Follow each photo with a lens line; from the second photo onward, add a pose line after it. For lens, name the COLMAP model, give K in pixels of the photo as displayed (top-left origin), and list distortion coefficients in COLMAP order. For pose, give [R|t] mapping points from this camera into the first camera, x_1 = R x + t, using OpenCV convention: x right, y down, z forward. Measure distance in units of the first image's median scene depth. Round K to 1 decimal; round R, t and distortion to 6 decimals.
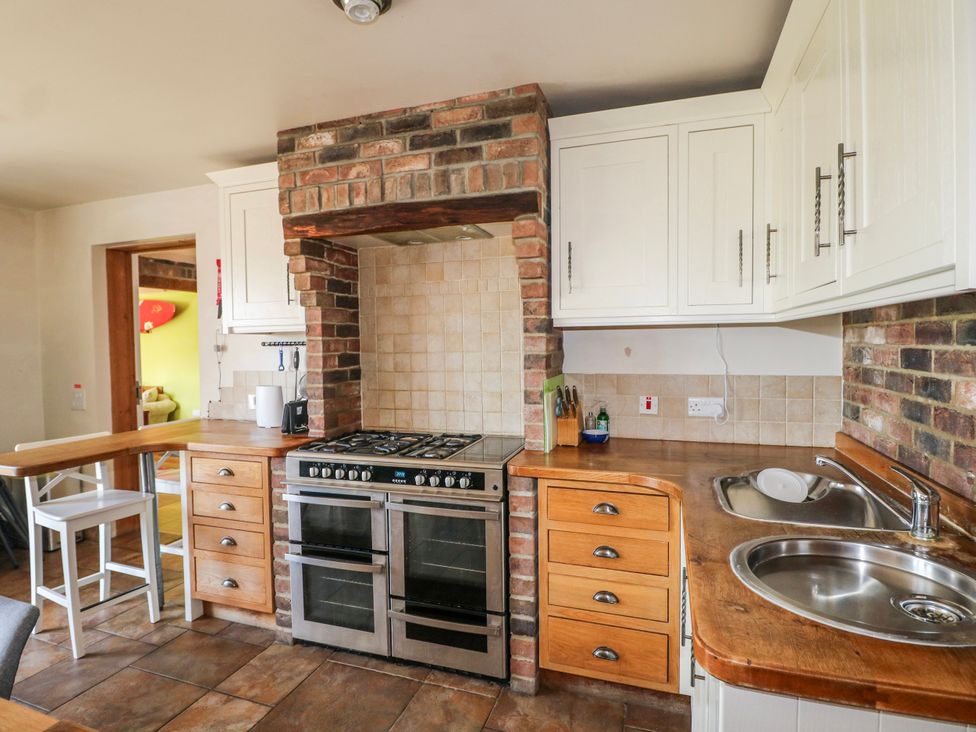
lens RADIAL K [[506.5, 0, 488.0], [0, 506.5, 366.0], [0, 0, 1]] dist [0.004531, -0.017195]
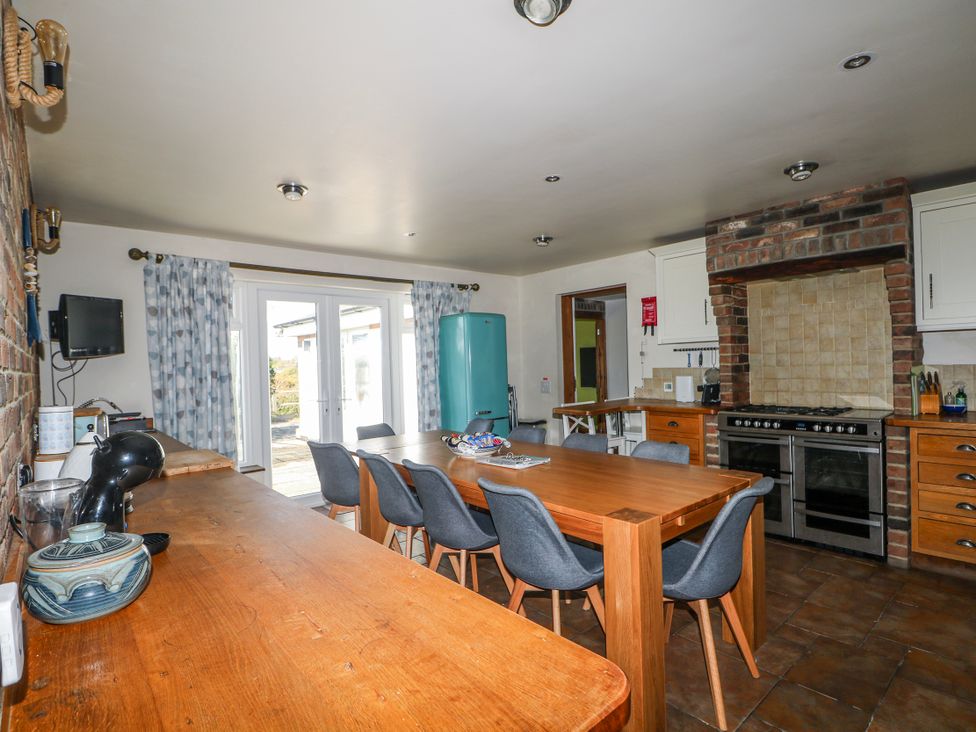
lens RADIAL K [[506.5, 0, 488.0], [0, 506.5, 366.0], [0, 0, 1]] dist [0.004531, -0.017195]
pose [[0.869388, -0.007903, -0.494066, -0.234603], [-0.005685, 0.999646, -0.025994, 0.068542], [0.494097, 0.025408, 0.869036, -0.890716]]
